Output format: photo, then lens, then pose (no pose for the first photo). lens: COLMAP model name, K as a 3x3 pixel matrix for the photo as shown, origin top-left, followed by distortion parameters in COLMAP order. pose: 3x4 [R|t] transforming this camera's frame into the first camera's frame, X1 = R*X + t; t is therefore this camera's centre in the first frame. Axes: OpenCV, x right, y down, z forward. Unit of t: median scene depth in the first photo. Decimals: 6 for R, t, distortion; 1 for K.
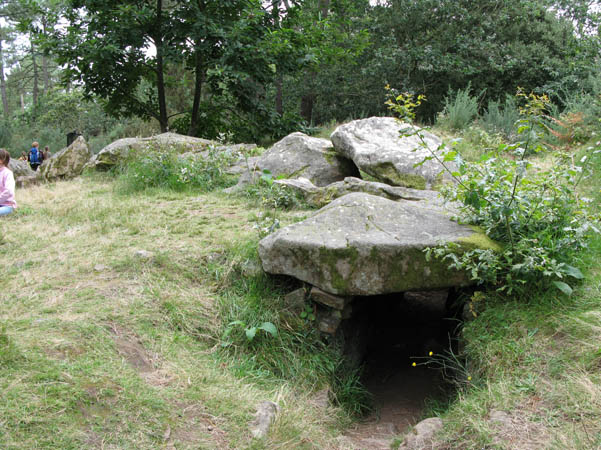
lens RADIAL K [[607.3, 0, 298.4], [0, 607.3, 224.1], [0, 0, 1]] dist [-0.124998, 0.000000]
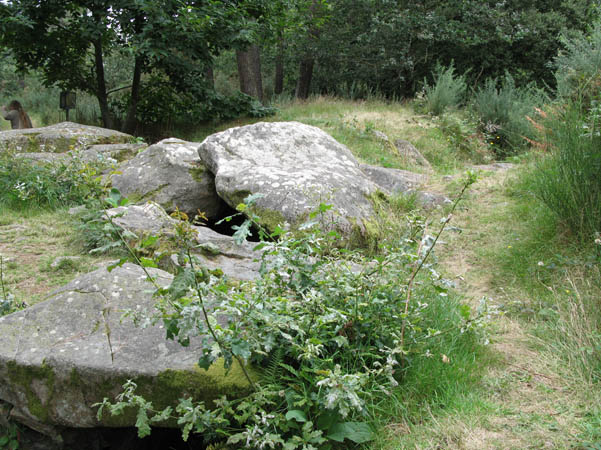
lens RADIAL K [[607.3, 0, 303.4], [0, 607.3, 228.5], [0, 0, 1]] dist [-0.124998, 0.000000]
pose [[0.998368, 0.041143, -0.039609, 0.231842], [-0.037837, 0.996006, 0.080874, -0.108098], [0.042778, -0.079243, 0.995937, 0.184920]]
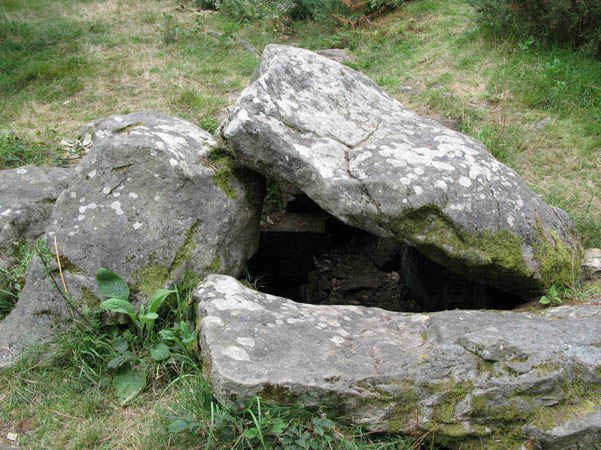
lens RADIAL K [[607.3, 0, 300.4], [0, 607.3, 225.4], [0, 0, 1]] dist [-0.124998, 0.000000]
pose [[0.817757, -0.250187, 0.518344, -0.128606], [0.100255, 0.948734, 0.299756, -0.201013], [-0.566766, -0.193161, 0.800916, 0.643299]]
